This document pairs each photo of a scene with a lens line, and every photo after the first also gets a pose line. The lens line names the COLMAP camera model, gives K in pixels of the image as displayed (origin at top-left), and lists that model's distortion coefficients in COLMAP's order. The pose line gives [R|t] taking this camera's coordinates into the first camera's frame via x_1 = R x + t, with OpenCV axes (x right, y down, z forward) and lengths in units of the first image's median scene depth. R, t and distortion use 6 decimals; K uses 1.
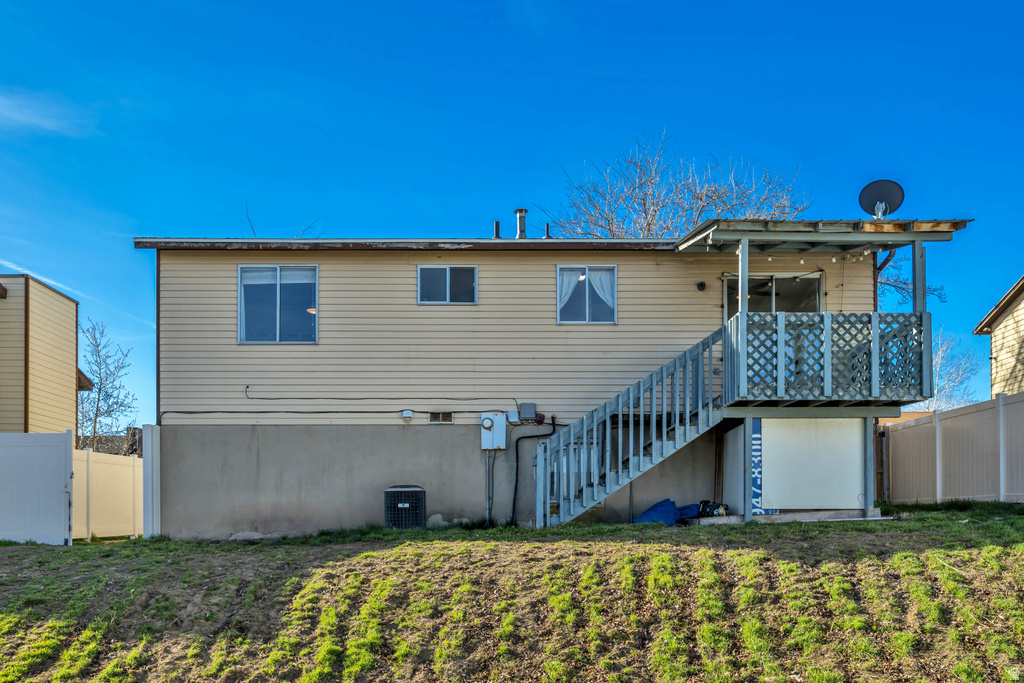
lens RADIAL K [[782.5, 0, 512.1], [0, 782.5, 357.6], [0, 0, 1]] dist [-0.002800, -0.001264]
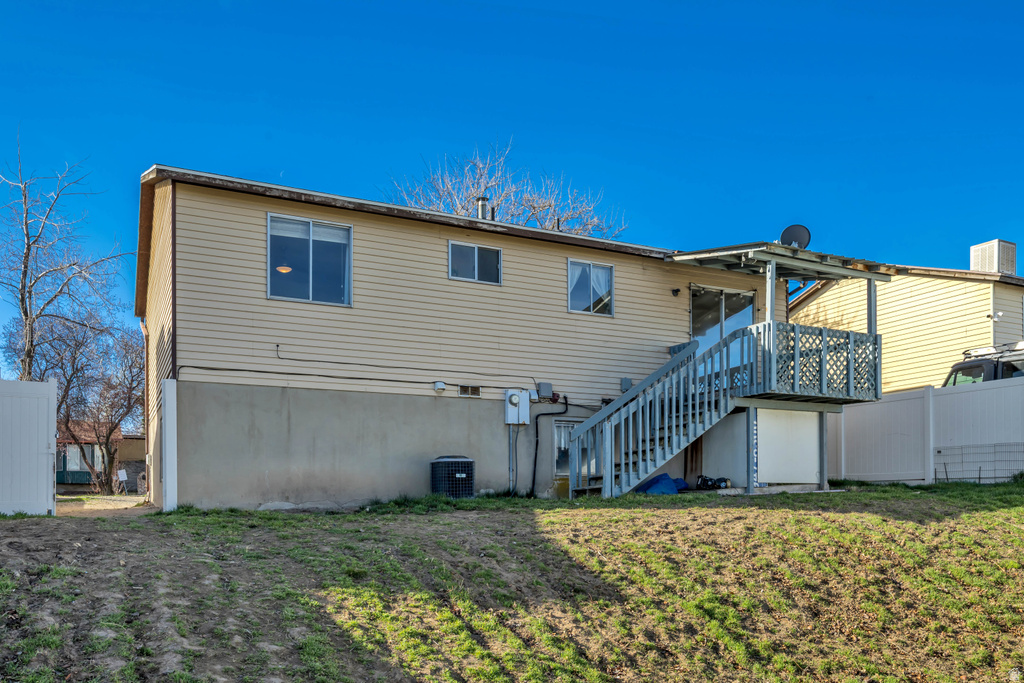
lens RADIAL K [[742.8, 0, 512.0], [0, 742.8, 341.5], [0, 0, 1]] dist [-0.001993, 0.000870]
pose [[0.912877, 0.086691, 0.398924, -0.436366], [-0.085990, 0.996101, -0.019691, 0.025879], [-0.399075, -0.016328, 0.916773, 0.081691]]
